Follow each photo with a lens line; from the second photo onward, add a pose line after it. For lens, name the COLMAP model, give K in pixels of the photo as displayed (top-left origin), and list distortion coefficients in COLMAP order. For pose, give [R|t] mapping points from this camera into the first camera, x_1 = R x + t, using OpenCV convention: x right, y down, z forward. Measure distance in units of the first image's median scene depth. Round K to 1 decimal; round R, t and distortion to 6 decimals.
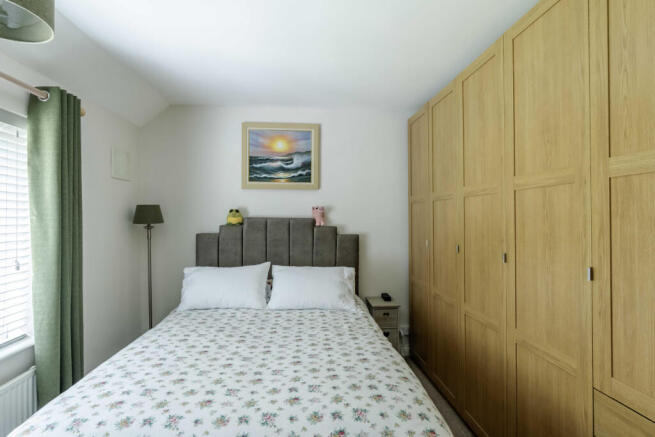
lens RADIAL K [[322.2, 0, 326.8], [0, 322.2, 219.9], [0, 0, 1]] dist [-0.012549, 0.000278]
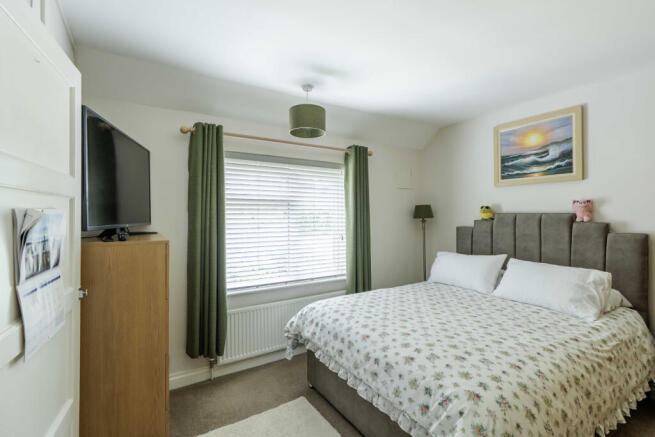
lens RADIAL K [[306.4, 0, 328.2], [0, 306.4, 215.6], [0, 0, 1]] dist [-0.000417, 0.000149]
pose [[0.472709, -0.006930, -0.881191, 0.394462], [-0.001574, 0.999961, -0.008709, 0.010930], [0.881217, 0.005504, 0.472679, 0.004115]]
